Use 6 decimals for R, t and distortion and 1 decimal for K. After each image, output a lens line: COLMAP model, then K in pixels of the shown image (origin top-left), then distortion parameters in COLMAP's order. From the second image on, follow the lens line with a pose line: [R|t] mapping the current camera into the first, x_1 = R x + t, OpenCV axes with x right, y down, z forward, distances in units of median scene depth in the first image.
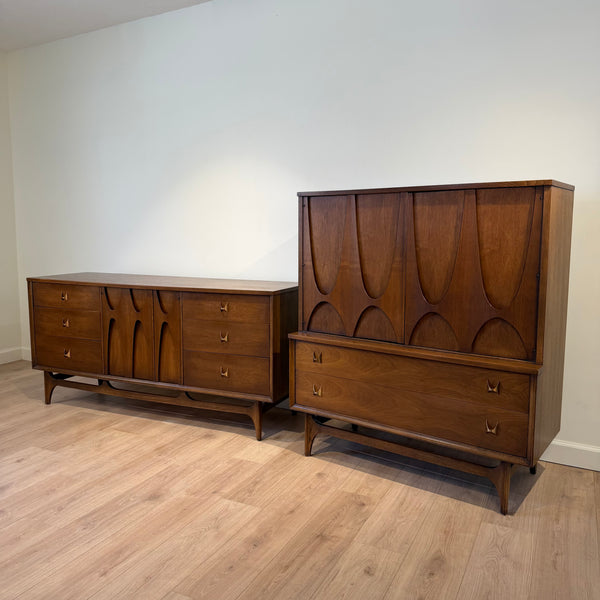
lens RADIAL K [[543.7, 0, 289.9], [0, 543.7, 302.2], [0, 0, 1]] dist [0.065504, -0.003355]
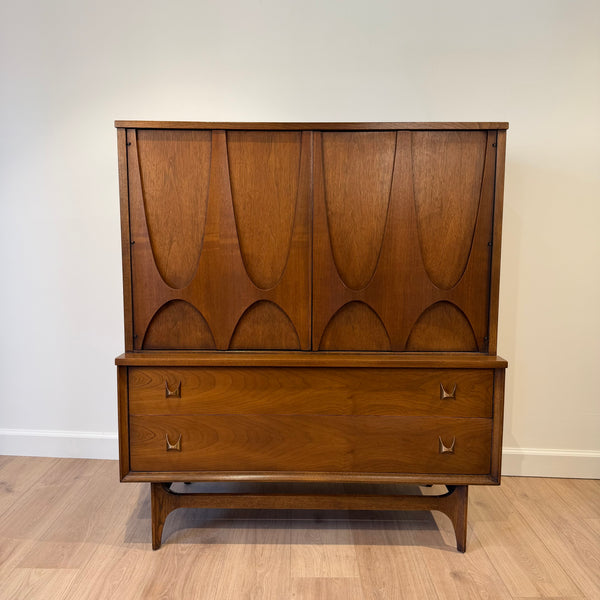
lens RADIAL K [[559.1, 0, 300.0], [0, 559.1, 300.0], [0, 0, 1]] dist [0.144162, -0.271881]
pose [[0.808599, -0.070990, 0.584061, -0.212317], [0.075255, 0.997019, 0.016996, -0.001534], [-0.583527, 0.030210, 0.811531, 0.408554]]
